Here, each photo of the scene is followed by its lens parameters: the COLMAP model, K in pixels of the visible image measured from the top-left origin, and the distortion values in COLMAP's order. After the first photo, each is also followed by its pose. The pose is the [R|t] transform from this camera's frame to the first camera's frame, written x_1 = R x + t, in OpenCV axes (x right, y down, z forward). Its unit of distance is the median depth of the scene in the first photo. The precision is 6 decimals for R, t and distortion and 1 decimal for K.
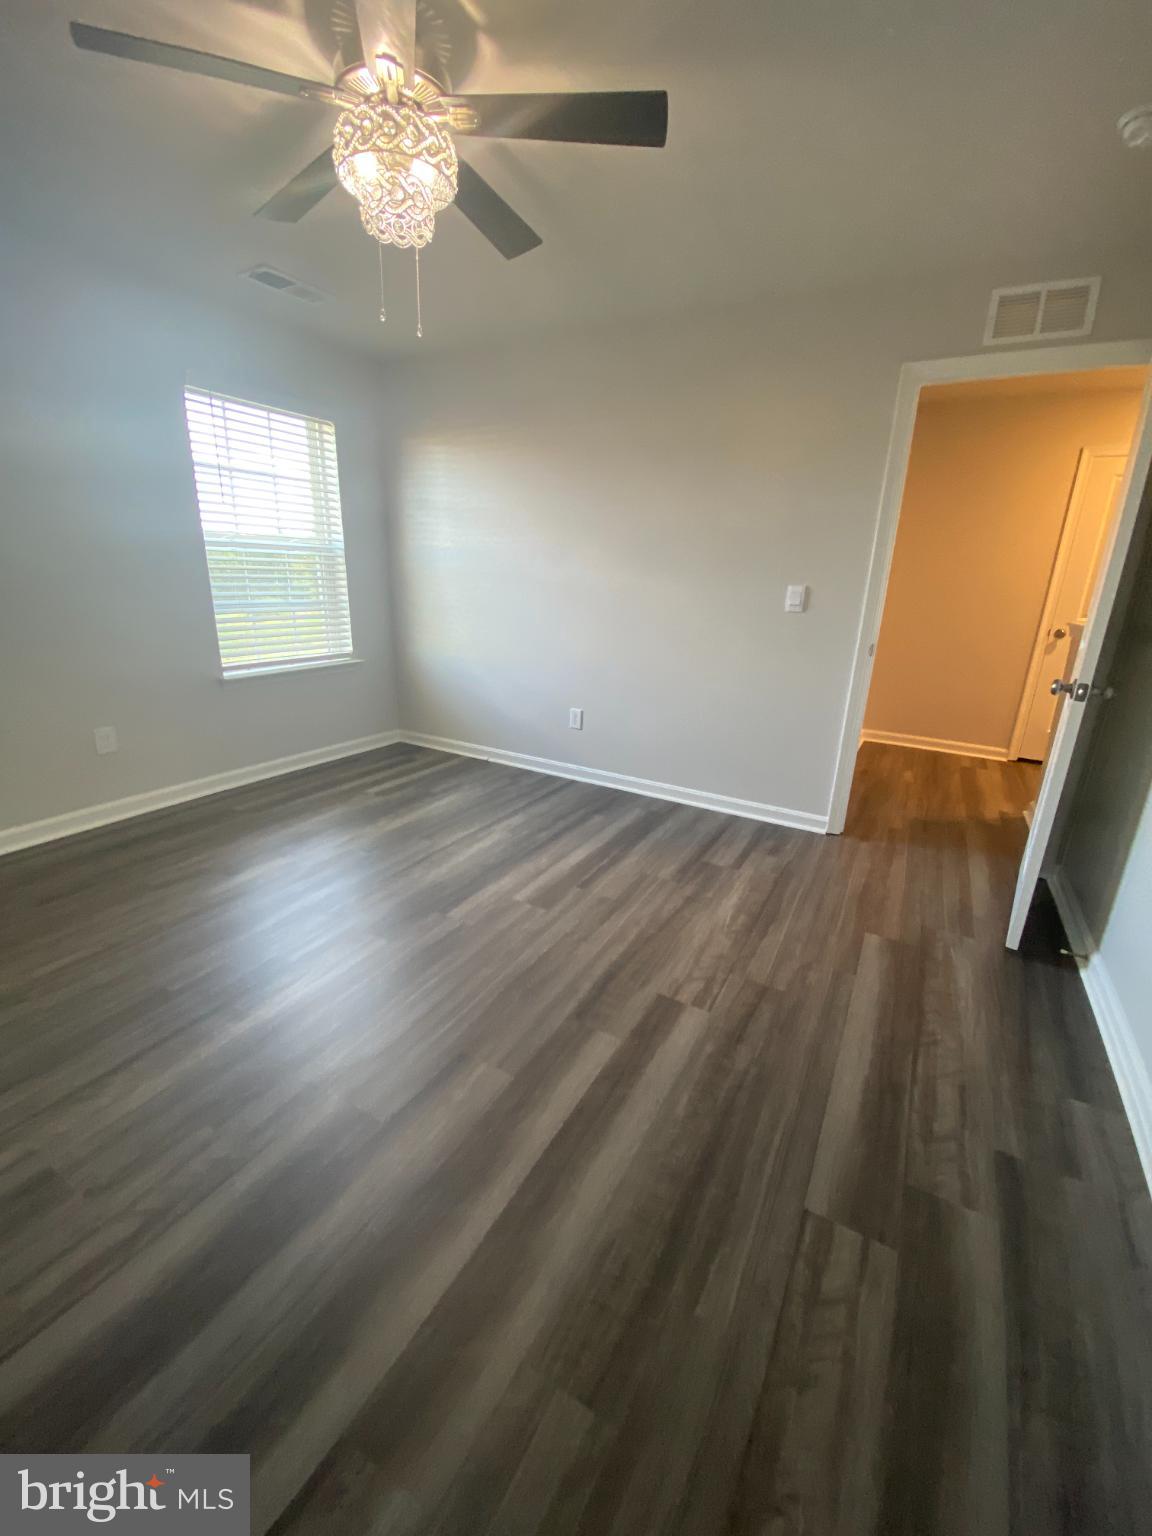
lens RADIAL K [[618.2, 0, 578.9], [0, 618.2, 753.6], [0, 0, 1]] dist [0.013660, -0.010675]
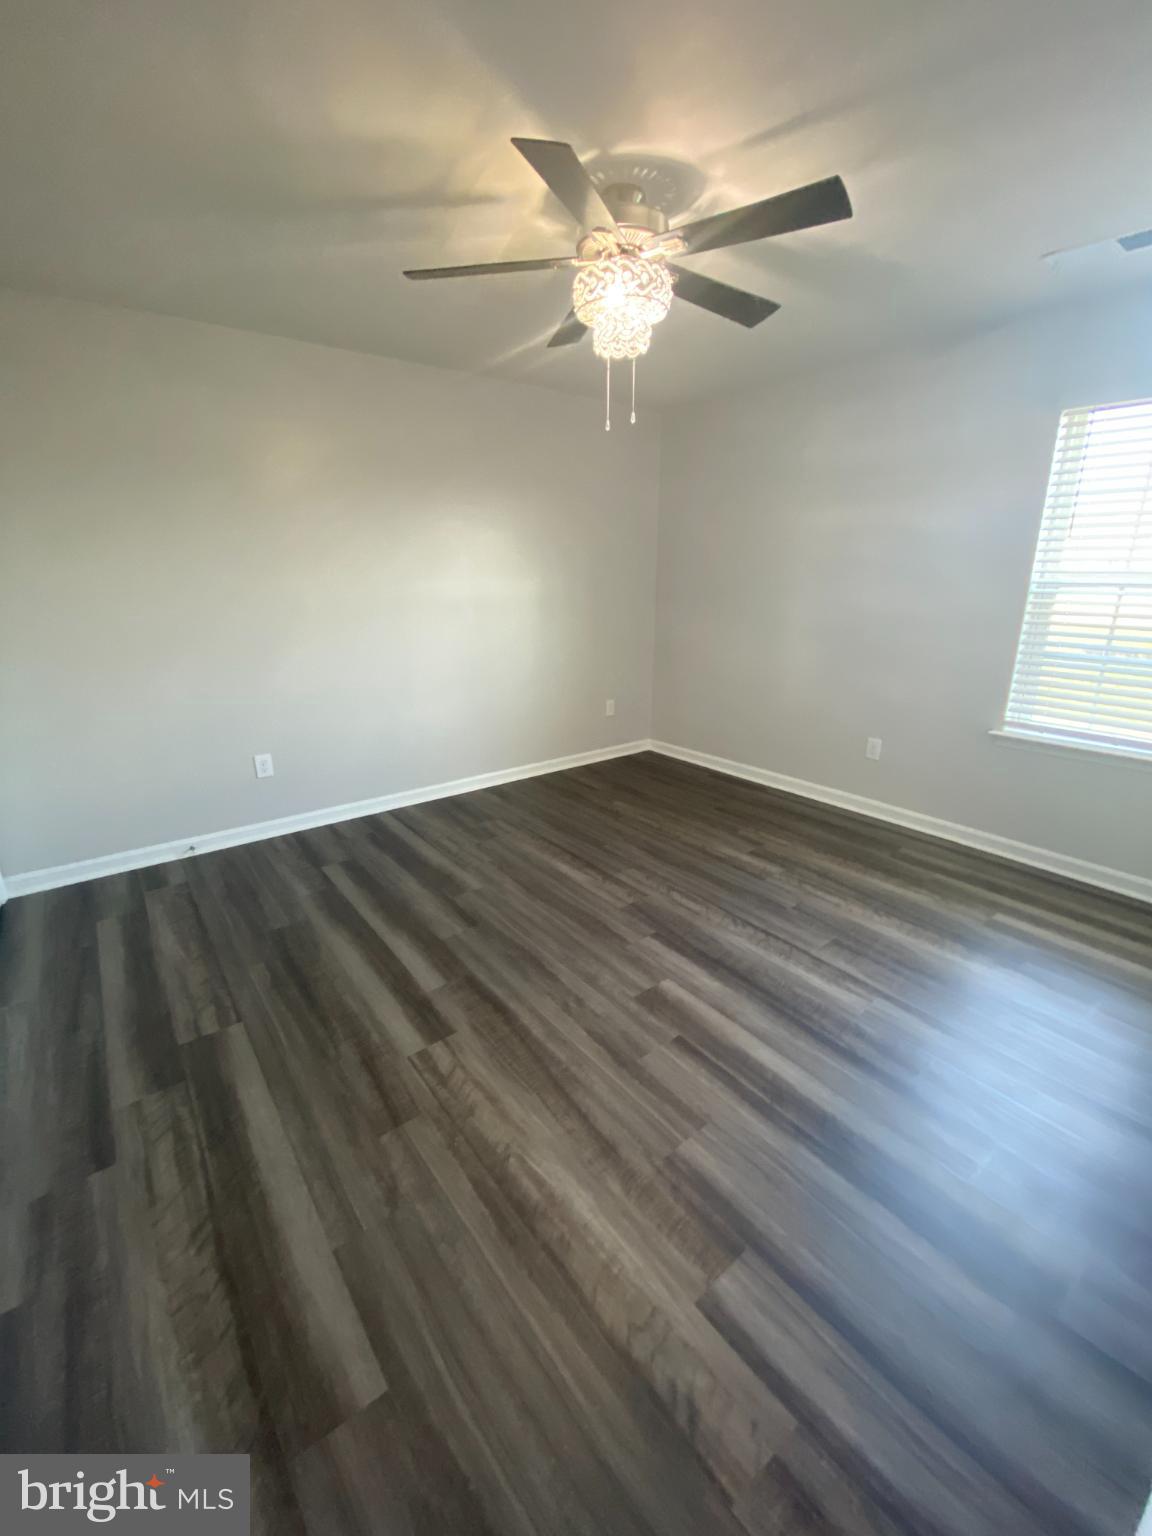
lens RADIAL K [[618.2, 0, 578.2], [0, 618.2, 769.2], [0, 0, 1]] dist [0.013660, -0.010675]
pose [[-0.375935, 0.262969, -0.888550, 0.778951], [-0.277941, 0.882738, 0.378843, -0.403532], [0.883981, 0.389385, -0.258762, 1.172713]]
